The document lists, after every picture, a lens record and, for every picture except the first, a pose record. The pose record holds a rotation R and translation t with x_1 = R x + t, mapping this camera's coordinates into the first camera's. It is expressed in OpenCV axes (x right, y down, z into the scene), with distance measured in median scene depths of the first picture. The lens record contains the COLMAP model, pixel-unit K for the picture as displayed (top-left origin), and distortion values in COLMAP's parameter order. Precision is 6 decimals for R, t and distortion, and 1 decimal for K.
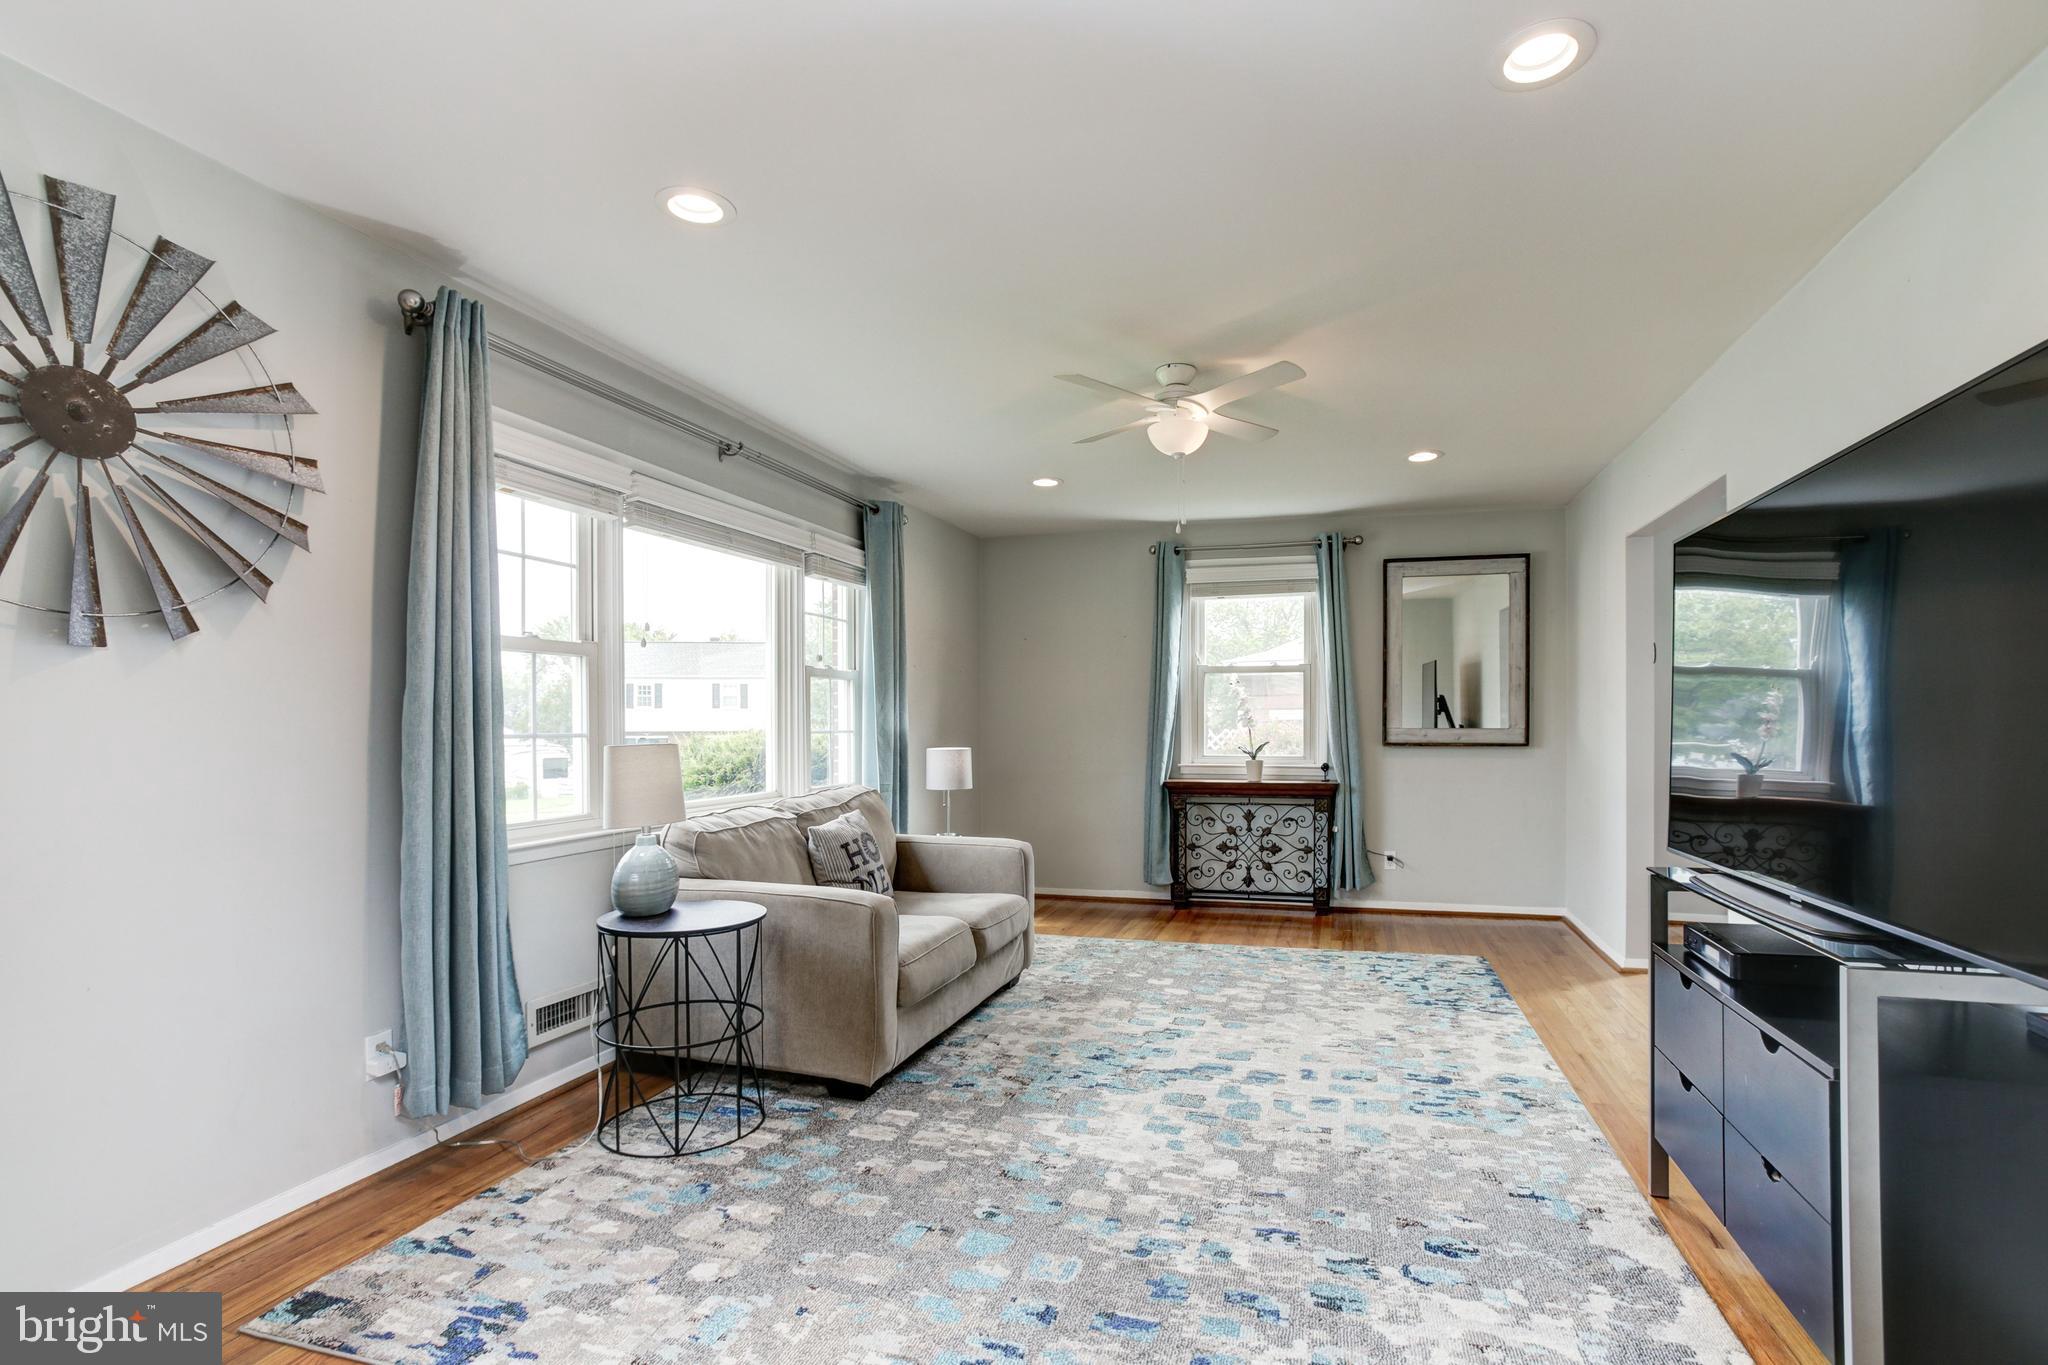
lens RADIAL K [[928.0, 0, 1067.4], [0, 928.0, 698.1], [0, 0, 1]] dist [-0.041216, 0.019609]
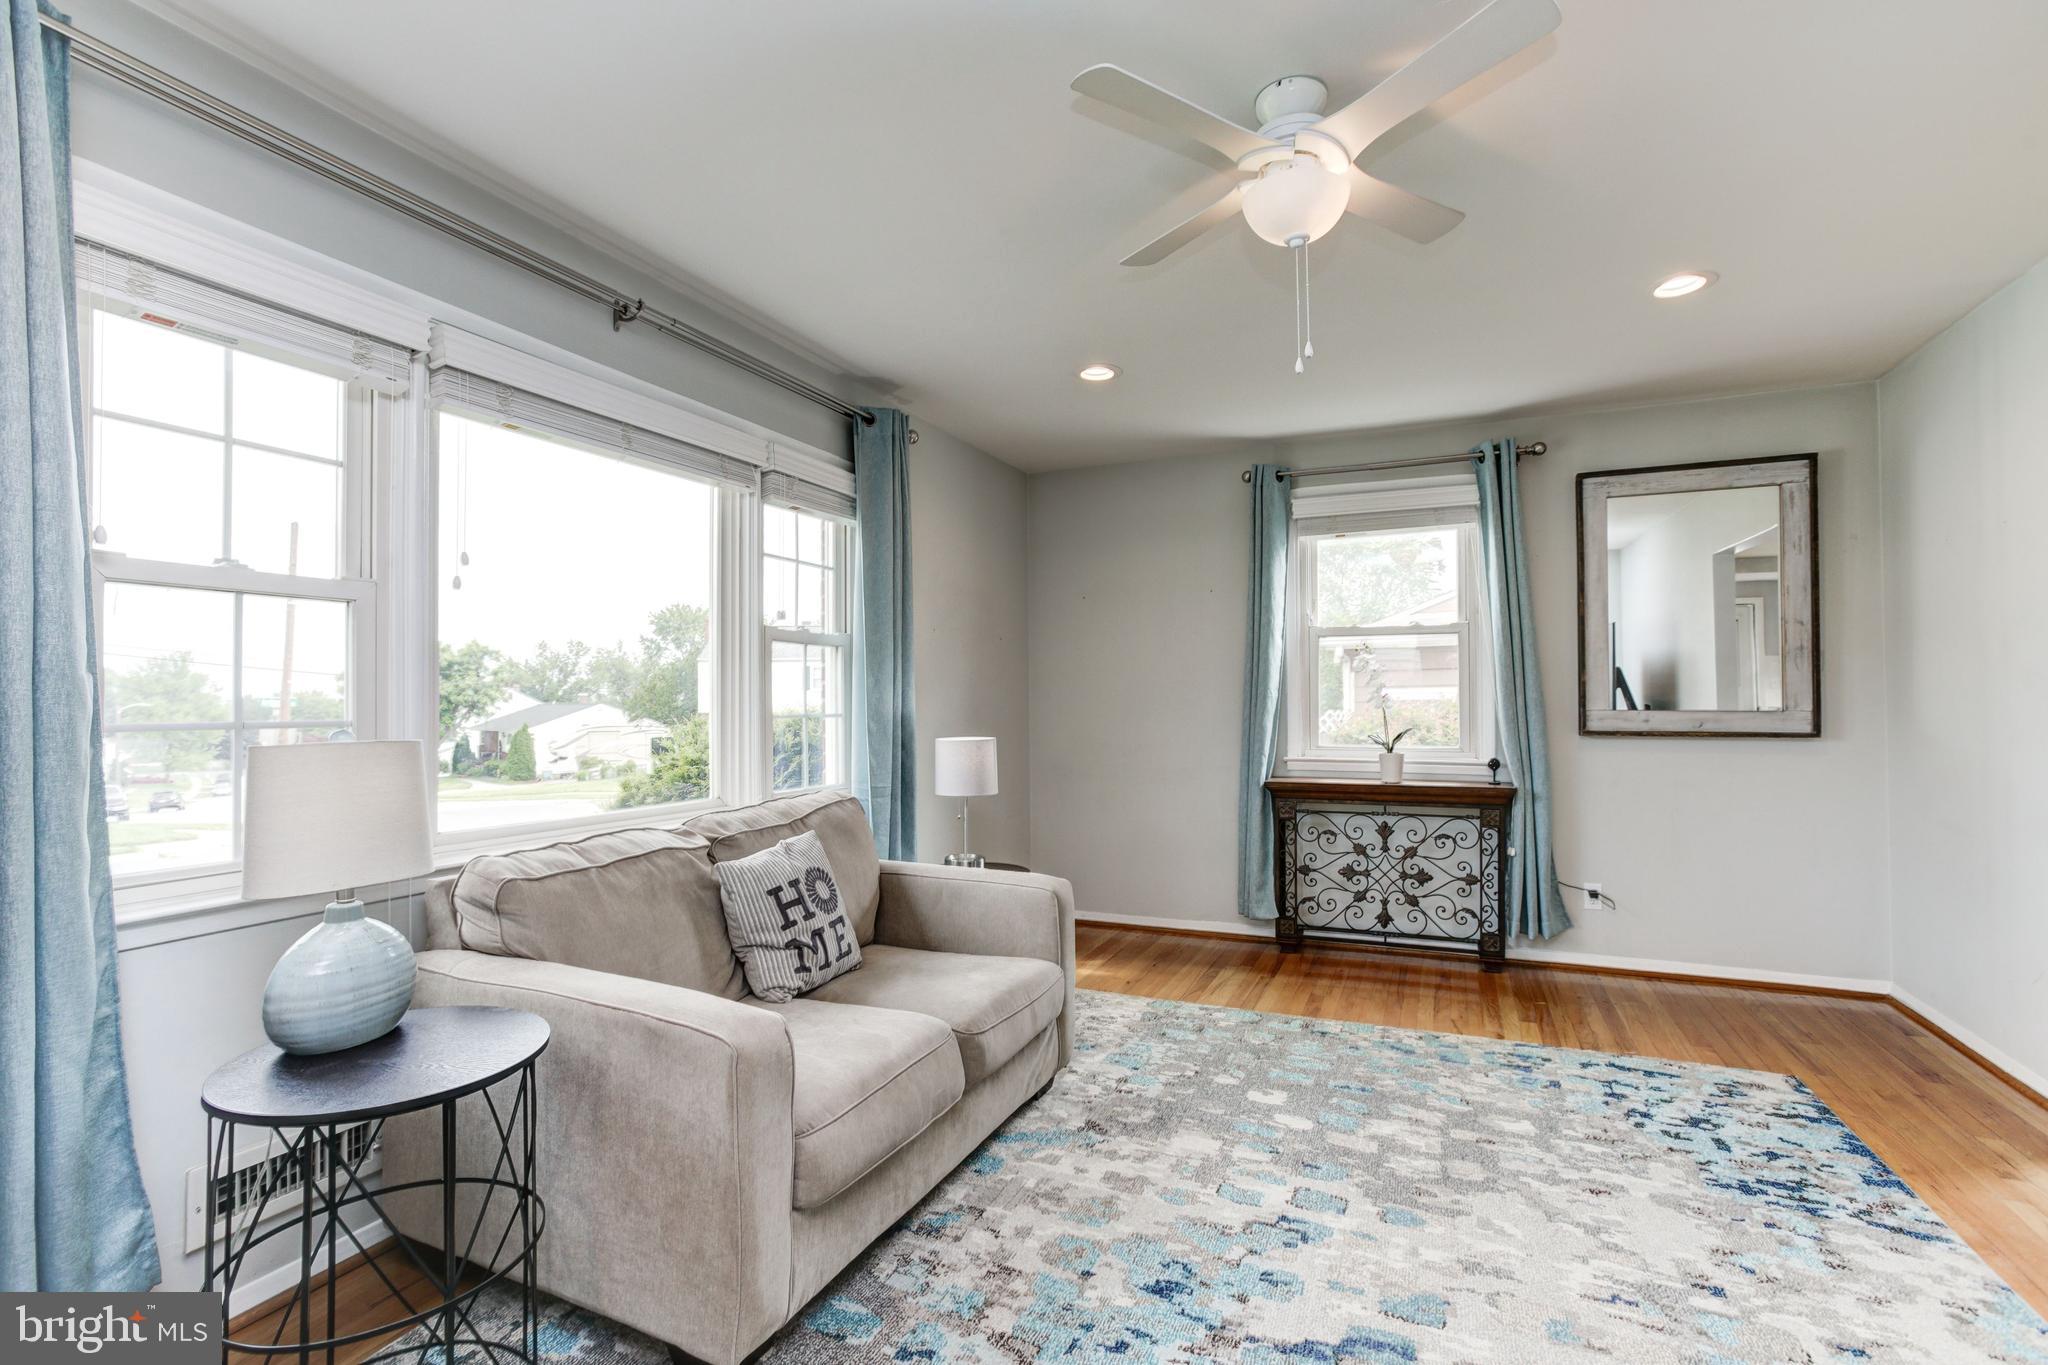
lens RADIAL K [[928.0, 0, 1011.2], [0, 928.0, 669.1], [0, 0, 1]] dist [-0.041216, 0.019609]
pose [[0.988222, -0.006854, -0.152875, 0.026134], [0.005277, 0.999929, -0.010715, 0.009744], [0.152937, 0.009782, 0.988187, 0.372007]]
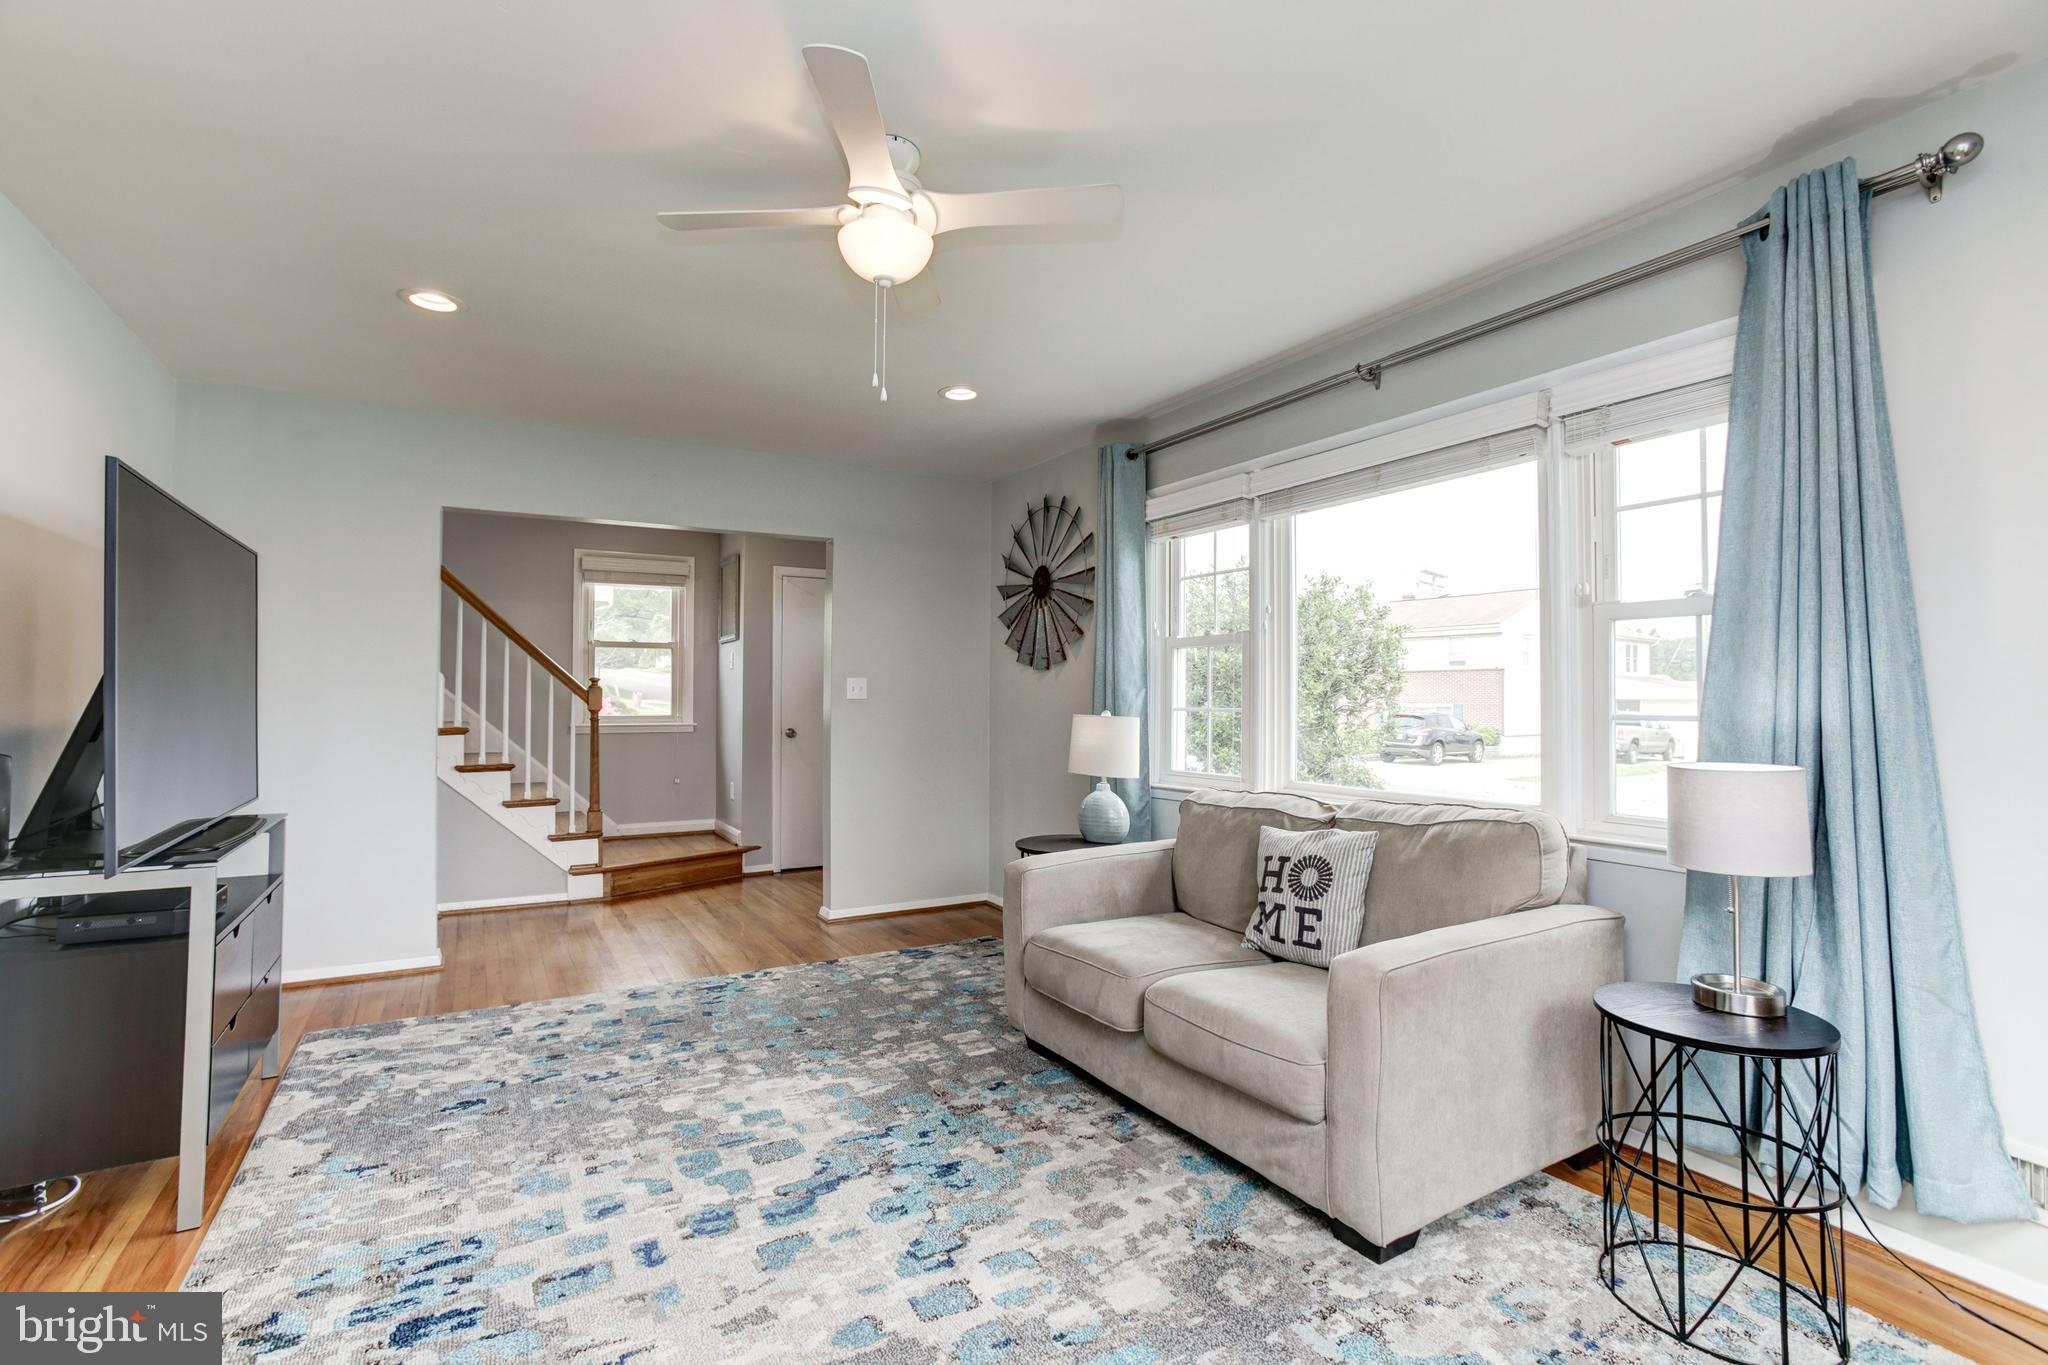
lens RADIAL K [[928.0, 0, 1015.4], [0, 928.0, 662.0], [0, 0, 1]] dist [-0.041216, 0.019609]
pose [[-0.677681, -0.030326, -0.734731, 0.469570], [0.019921, 0.998025, -0.059568, 0.035972], [0.735087, -0.055005, -0.675738, 1.356655]]
